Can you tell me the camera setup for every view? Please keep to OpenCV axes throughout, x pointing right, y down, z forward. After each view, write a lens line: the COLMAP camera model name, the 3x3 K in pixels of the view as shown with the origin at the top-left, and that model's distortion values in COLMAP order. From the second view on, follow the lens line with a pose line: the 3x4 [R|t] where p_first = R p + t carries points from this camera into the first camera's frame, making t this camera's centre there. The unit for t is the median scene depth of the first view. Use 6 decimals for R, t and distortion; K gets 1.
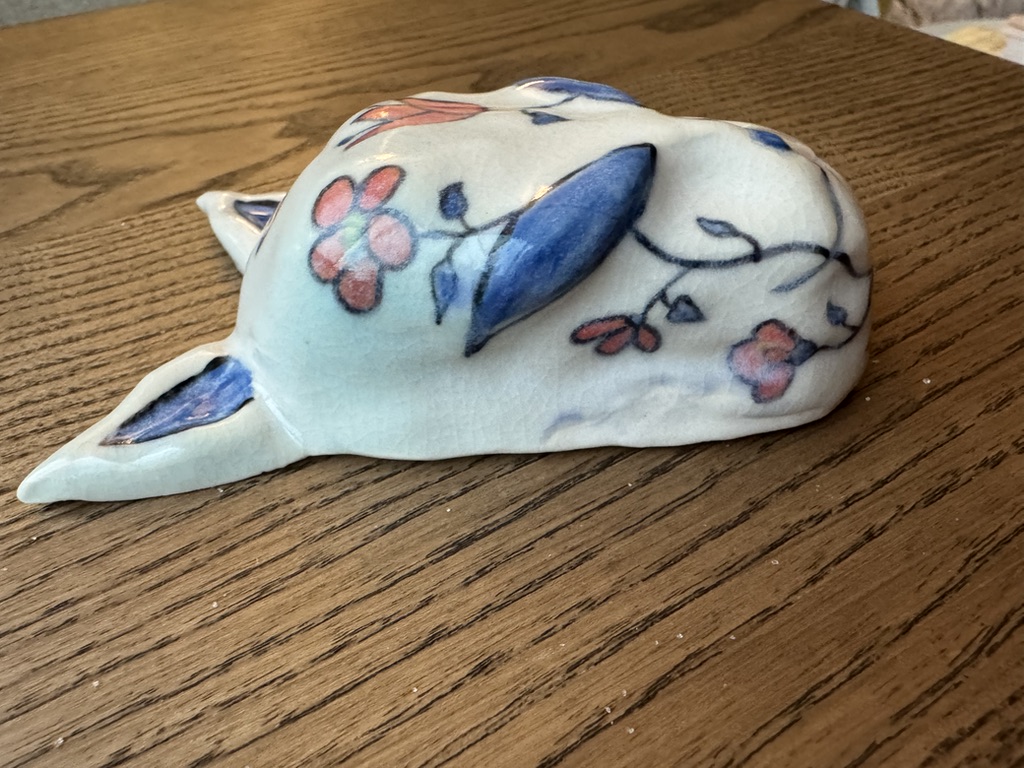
lens RADIAL K [[725.4, 0, 505.8], [0, 725.4, 390.1], [0, 0, 1]] dist [-0.007335, 0.003782]
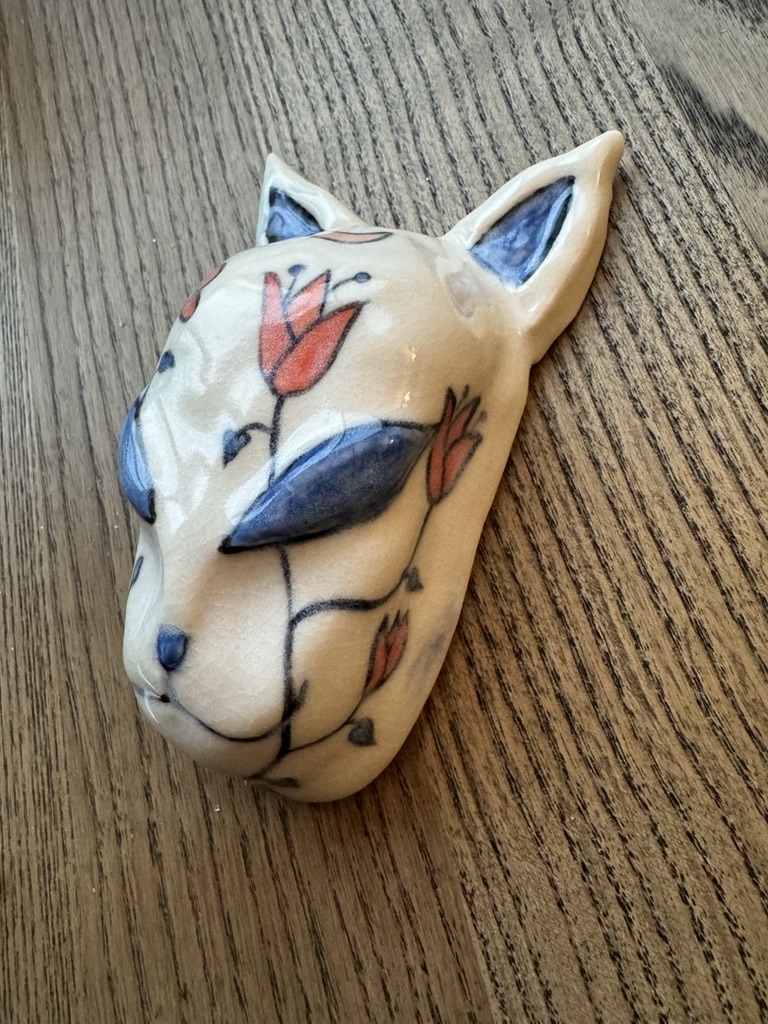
lens RADIAL K [[725.4, 0, 377.6], [0, 725.4, 508.7], [0, 0, 1]] dist [-0.007335, 0.003782]
pose [[-0.218532, 0.970504, -0.101816, 0.217923], [-0.315178, 0.028549, 0.948603, -1.511514], [0.923529, 0.239390, 0.299643, 0.962008]]
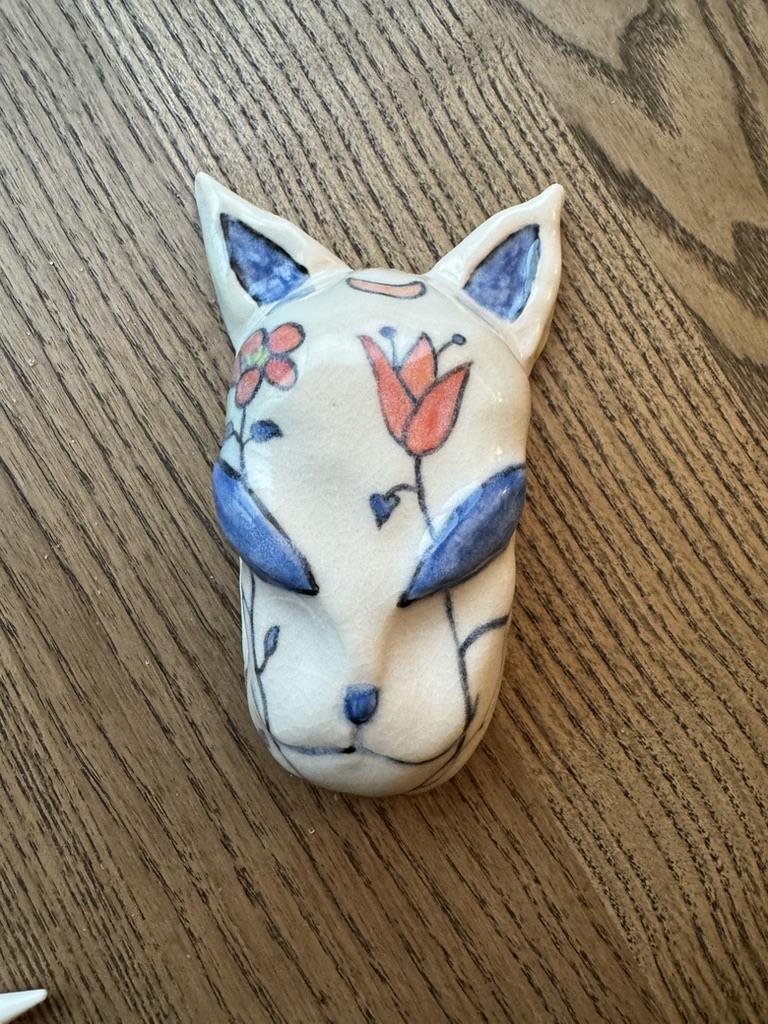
lens RADIAL K [[725.4, 0, 382.8], [0, 725.4, 512.7], [0, 0, 1]] dist [-0.007335, 0.003782]
pose [[-0.003399, 0.998215, -0.059631, 0.139143], [-0.713358, 0.039369, 0.699693, -1.230031], [0.700792, 0.044916, 0.711951, 0.220789]]
